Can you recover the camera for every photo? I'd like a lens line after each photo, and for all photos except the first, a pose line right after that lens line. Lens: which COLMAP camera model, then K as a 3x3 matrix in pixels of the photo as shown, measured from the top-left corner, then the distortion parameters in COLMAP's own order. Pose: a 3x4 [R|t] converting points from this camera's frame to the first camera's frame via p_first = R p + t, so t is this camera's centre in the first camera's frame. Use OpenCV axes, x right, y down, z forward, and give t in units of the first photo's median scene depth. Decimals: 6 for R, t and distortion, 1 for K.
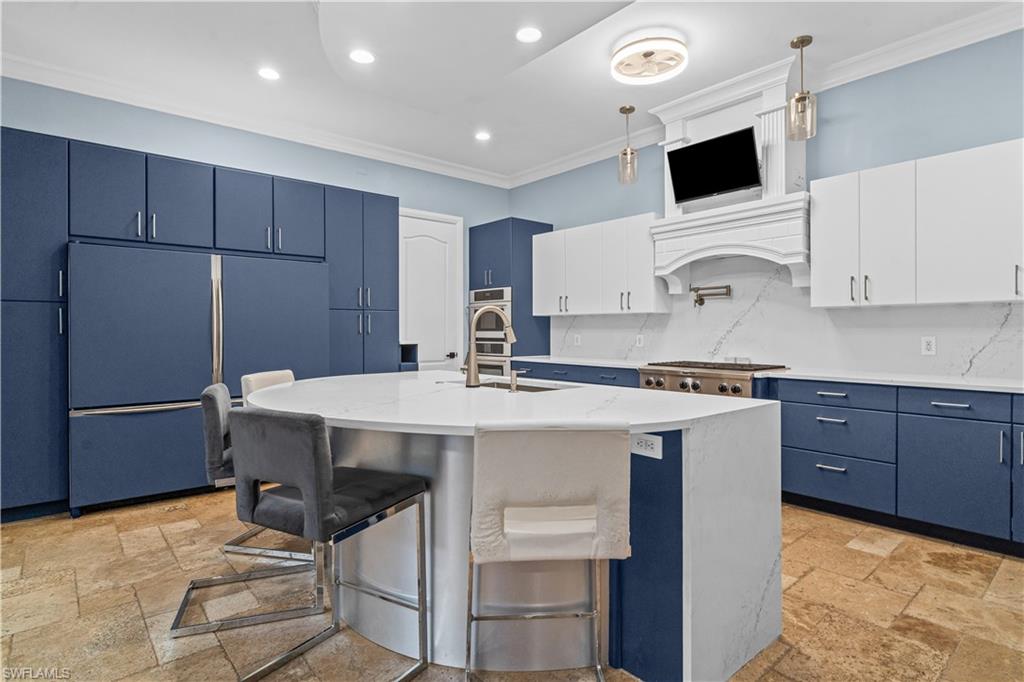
lens RADIAL K [[530.0, 0, 511.4], [0, 530.0, 336.0], [0, 0, 1]] dist [-0.002225, 0.000619]
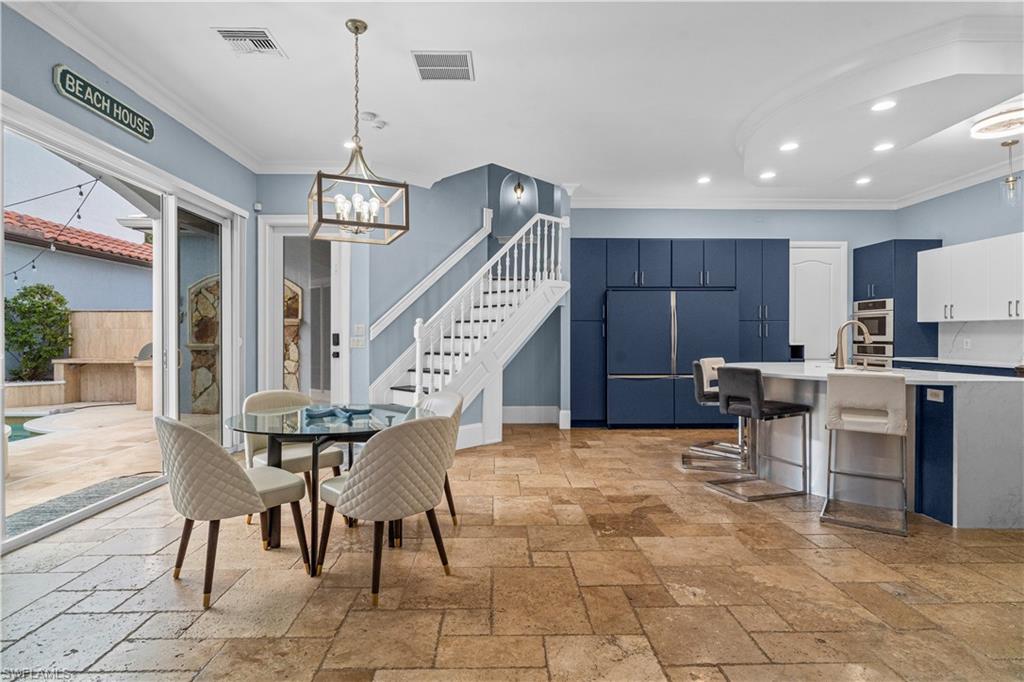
lens RADIAL K [[530.0, 0, 511.4], [0, 530.0, 336.0], [0, 0, 1]] dist [-0.002225, 0.000619]
pose [[0.775301, 0.001657, -0.631590, 0.117165], [-0.006206, 0.999968, -0.004994, 0.004047], [0.631562, 0.007792, 0.775286, -0.626383]]
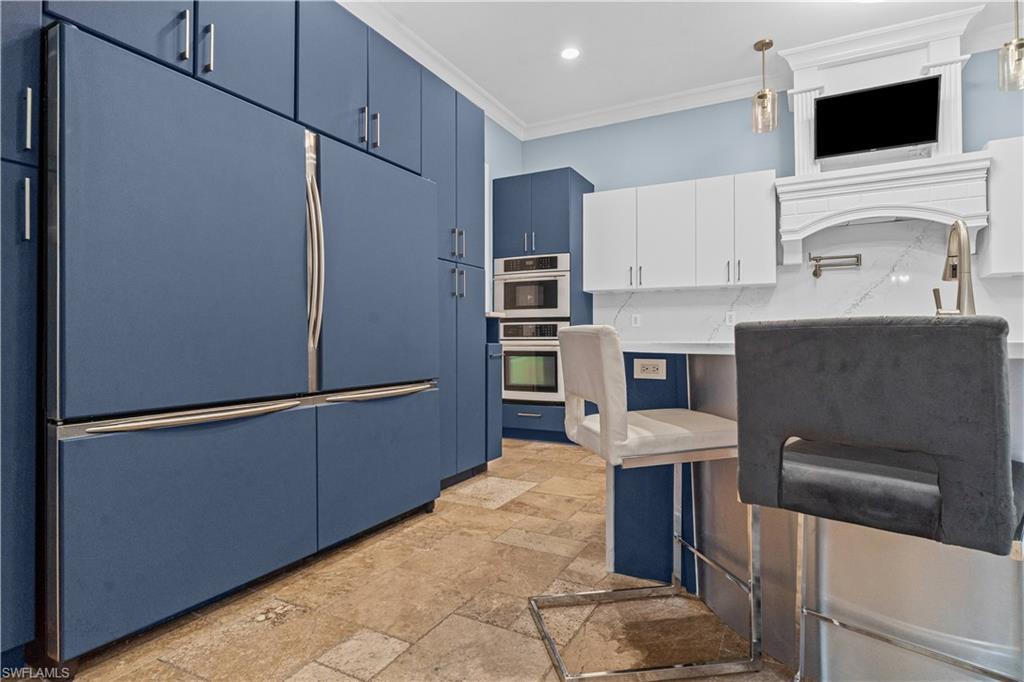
lens RADIAL K [[533.8, 0, 505.9], [0, 533.8, 334.6], [0, 0, 1]] dist [-0.003941, -0.000723]
pose [[0.931512, 0.004092, 0.363688, -0.528206], [0.003084, 0.999812, -0.019148, 0.063277], [-0.363698, 0.018959, 0.931324, 0.387699]]
